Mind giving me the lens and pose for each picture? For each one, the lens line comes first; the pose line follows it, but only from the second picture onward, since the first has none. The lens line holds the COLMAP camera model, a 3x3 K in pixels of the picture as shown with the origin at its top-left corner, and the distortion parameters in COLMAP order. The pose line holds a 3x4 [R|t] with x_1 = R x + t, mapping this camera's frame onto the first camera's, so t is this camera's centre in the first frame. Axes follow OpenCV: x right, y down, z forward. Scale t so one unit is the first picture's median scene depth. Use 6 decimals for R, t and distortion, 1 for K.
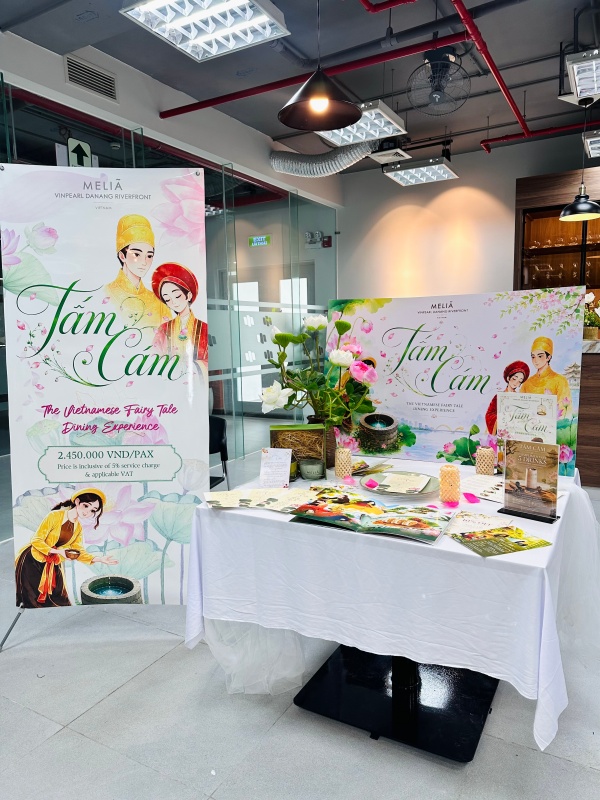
lens RADIAL K [[532.6, 0, 300.0], [0, 532.6, 400.0], [0, 0, 1]] dist [0.056508, -0.073160]
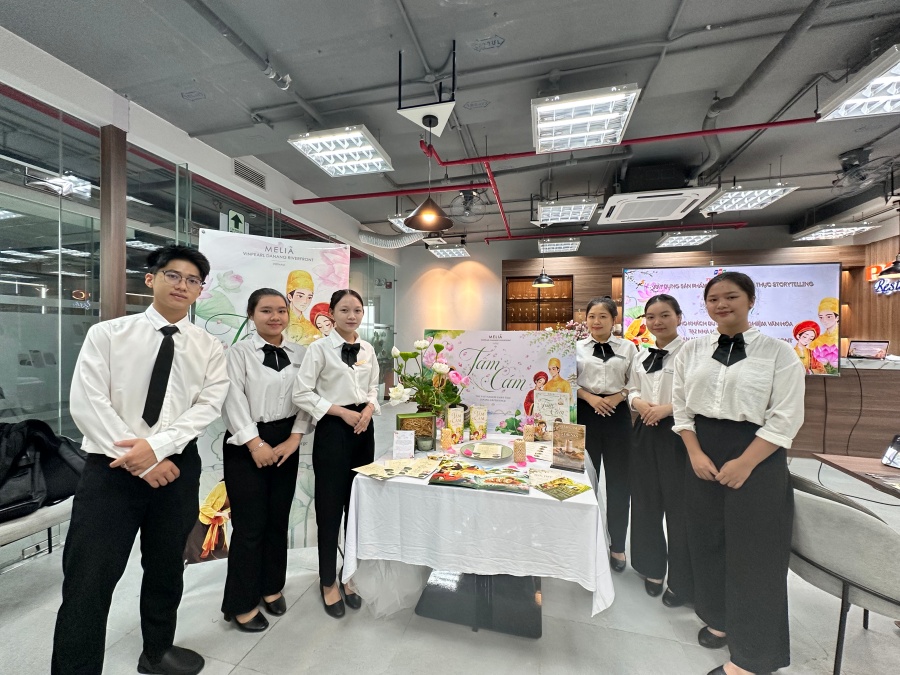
lens RADIAL K [[338.5, 0, 450.0], [0, 338.5, 337.5], [0, 0, 1]] dist [-0.010260, 0.000078]
pose [[0.967538, 0.029969, 0.250944, -0.137702], [0.003961, 0.991024, -0.133623, -0.033887], [-0.252696, 0.130279, 0.958734, 0.023862]]
